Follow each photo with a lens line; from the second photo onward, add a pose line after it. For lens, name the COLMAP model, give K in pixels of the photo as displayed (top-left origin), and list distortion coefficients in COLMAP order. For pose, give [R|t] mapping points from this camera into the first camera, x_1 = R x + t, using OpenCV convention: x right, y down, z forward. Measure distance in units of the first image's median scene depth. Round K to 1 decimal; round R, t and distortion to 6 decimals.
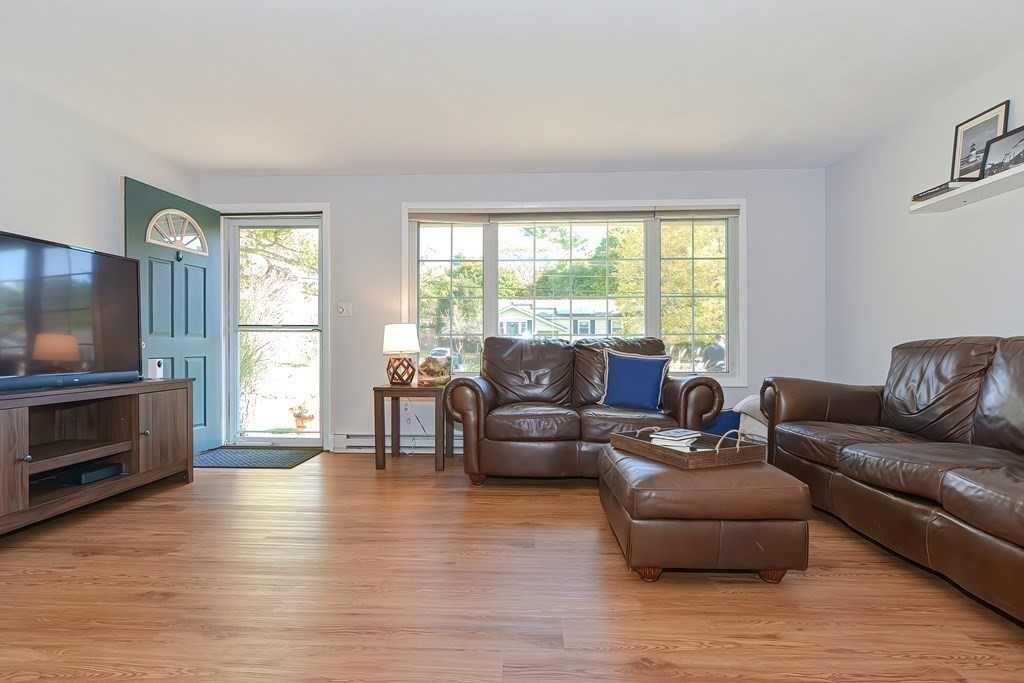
lens RADIAL K [[499.9, 0, 506.5], [0, 499.9, 345.1], [0, 0, 1]] dist [-0.019039, 0.006981]
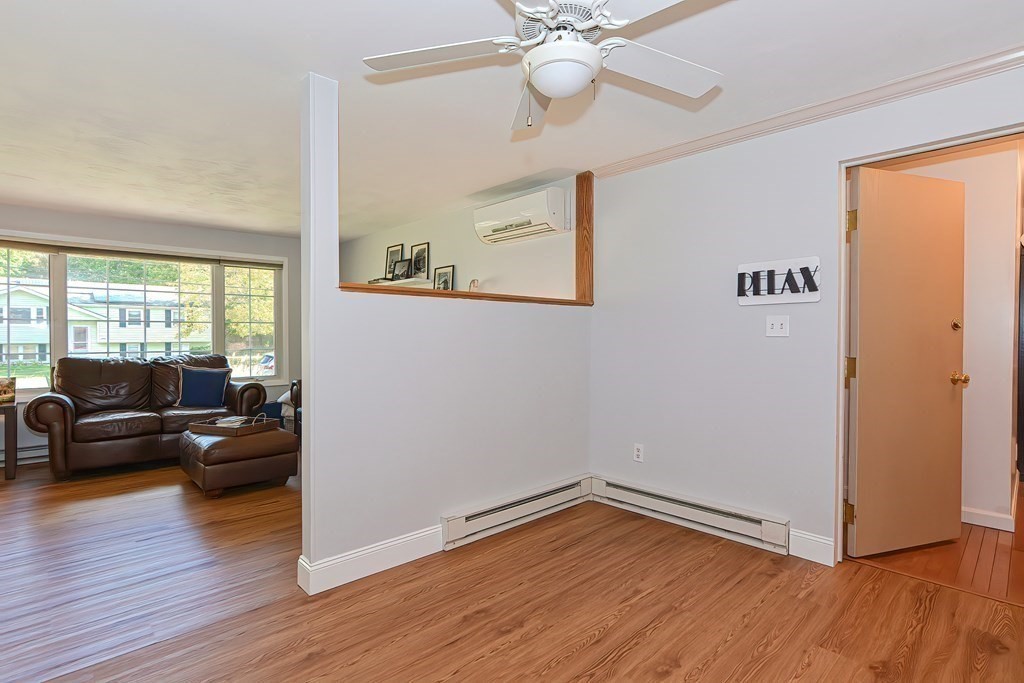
lens RADIAL K [[503.7, 0, 500.0], [0, 503.7, 342.2], [0, 0, 1]] dist [-0.021833, 0.013805]
pose [[0.703829, -0.008466, 0.710319, -0.155194], [-0.002486, 0.999894, 0.014380, -0.076274], [-0.710365, -0.011887, 0.703733, -0.573825]]
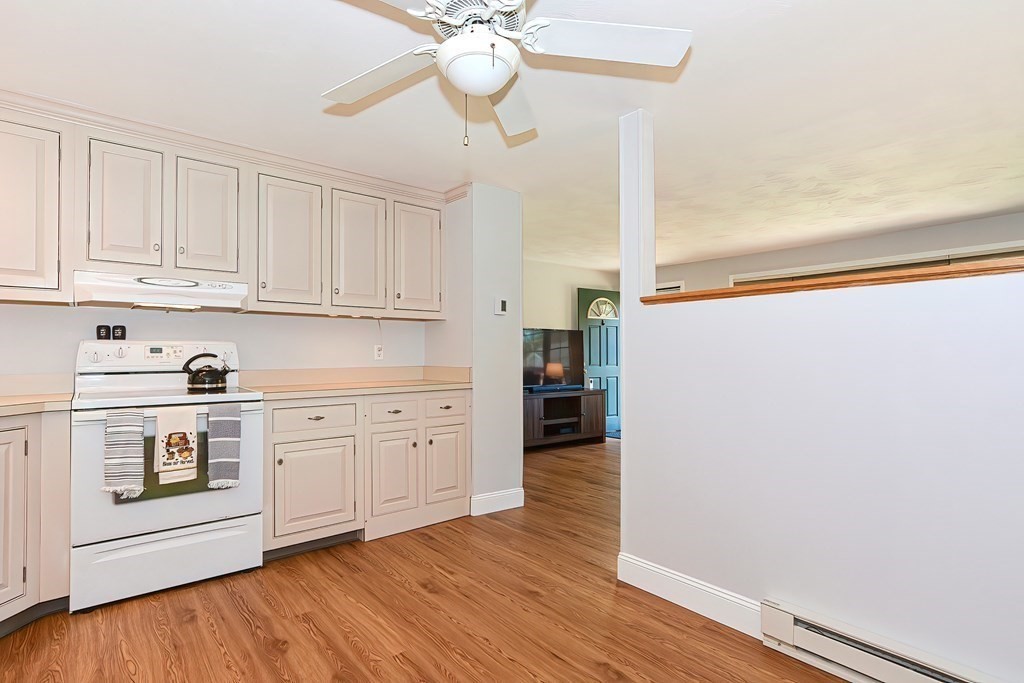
lens RADIAL K [[506.3, 0, 506.1], [0, 506.3, 346.0], [0, 0, 1]] dist [-0.026308, 0.011870]
pose [[0.663211, -0.013198, -0.748316, 0.548135], [0.001582, 0.999867, -0.016232, -0.066306], [0.748431, 0.009582, 0.663144, -0.559149]]
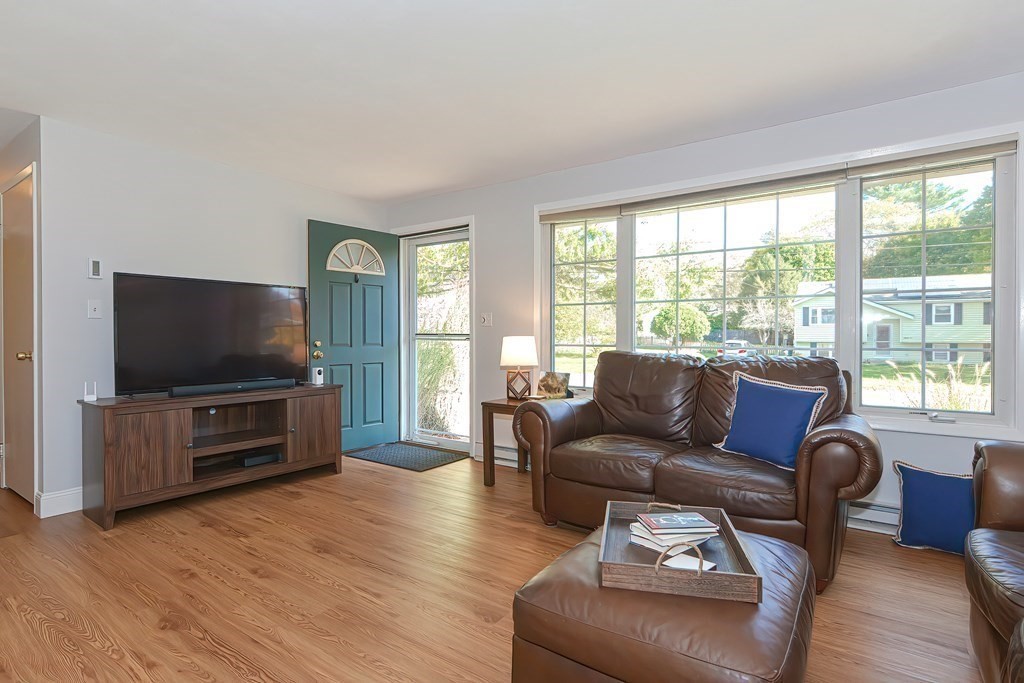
lens RADIAL K [[514.2, 0, 512.0], [0, 514.2, 341.5], [0, 0, 1]] dist [-0.014153, 0.000725]
pose [[0.838911, 0.007553, -0.544216, 0.336538], [0.000124, 0.999901, 0.014068, -0.048873], [0.544268, -0.011870, 0.838827, 0.186318]]
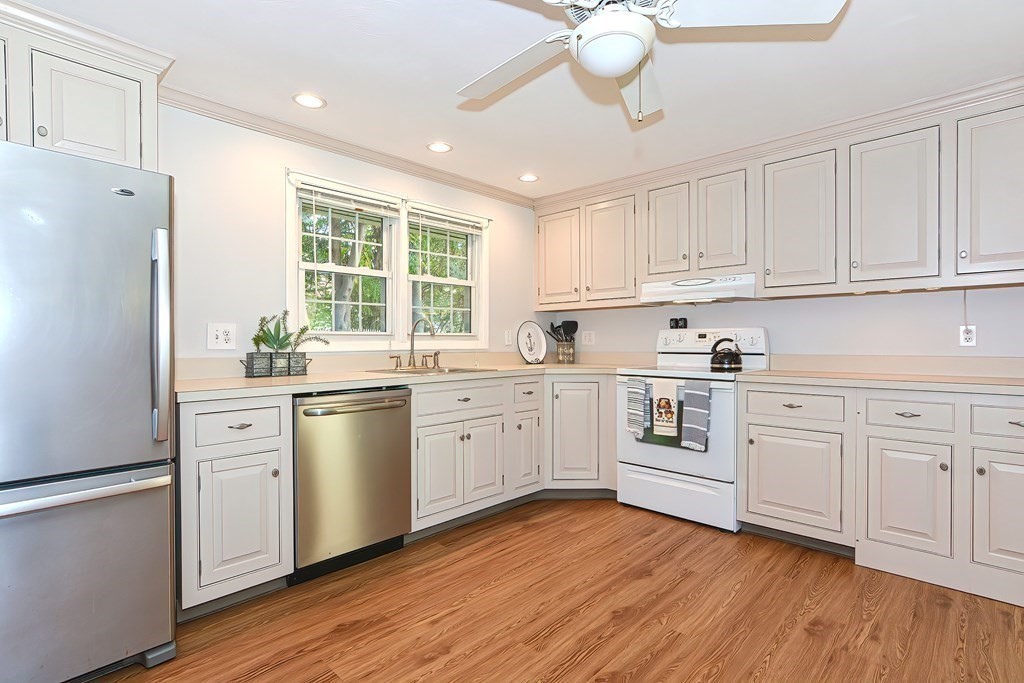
lens RADIAL K [[494.4, 0, 502.8], [0, 494.4, 345.3], [0, 0, 1]] dist [-0.016193, 0.001420]
pose [[-0.677165, 0.007092, -0.735797, 0.586838], [0.001316, 0.999964, 0.008428, -0.063352], [0.735830, 0.004739, -0.677150, -0.069438]]
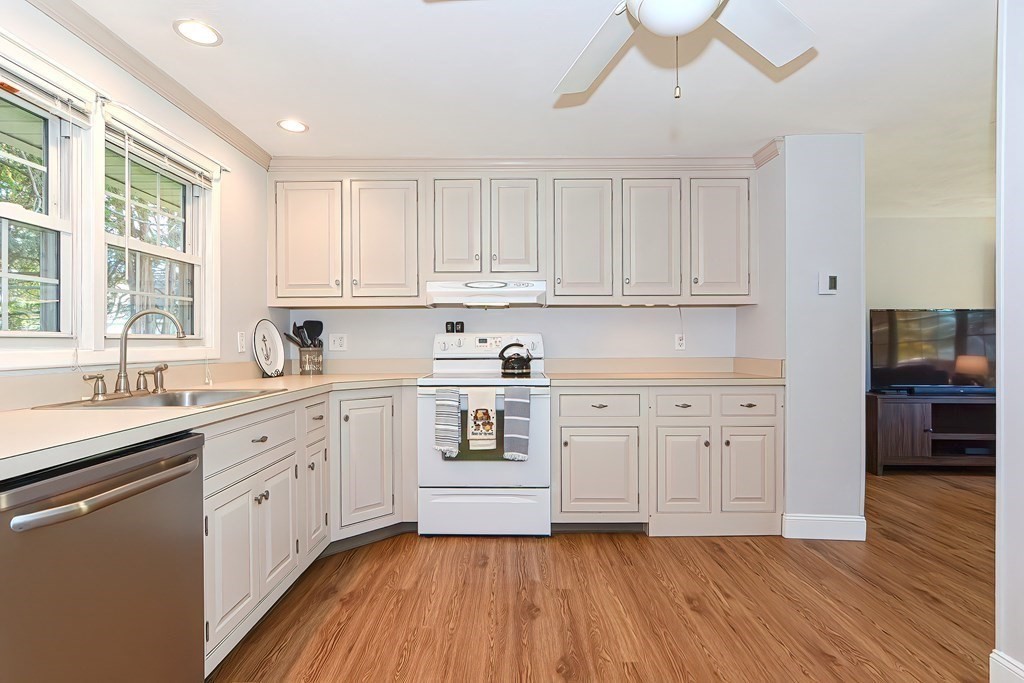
lens RADIAL K [[499.9, 0, 506.5], [0, 499.9, 345.1], [0, 0, 1]] dist [-0.019039, 0.006981]
pose [[0.020431, 0.002985, -0.999787, 0.562959], [0.001546, 0.999994, 0.003017, -0.067767], [0.999790, -0.001607, 0.020427, -0.420807]]
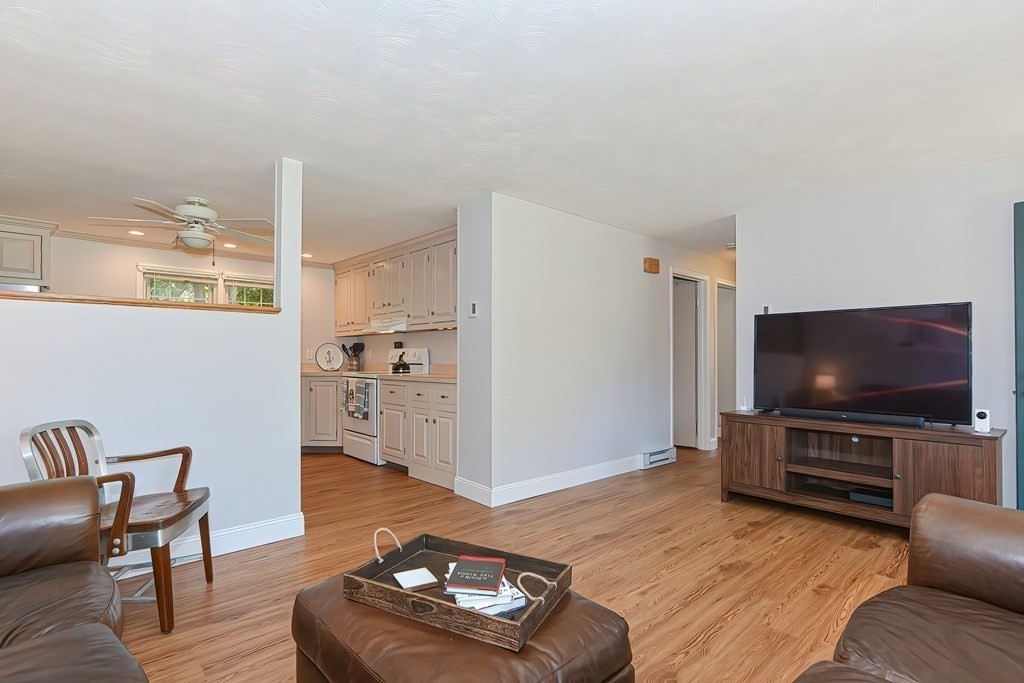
lens RADIAL K [[494.4, 0, 502.8], [0, 494.4, 345.3], [0, 0, 1]] dist [-0.016193, 0.001420]
pose [[-0.715634, -0.019421, -0.698206, 0.476698], [-0.001515, 0.999654, -0.026254, -0.056813], [0.698474, -0.017731, -0.715416, 0.933233]]
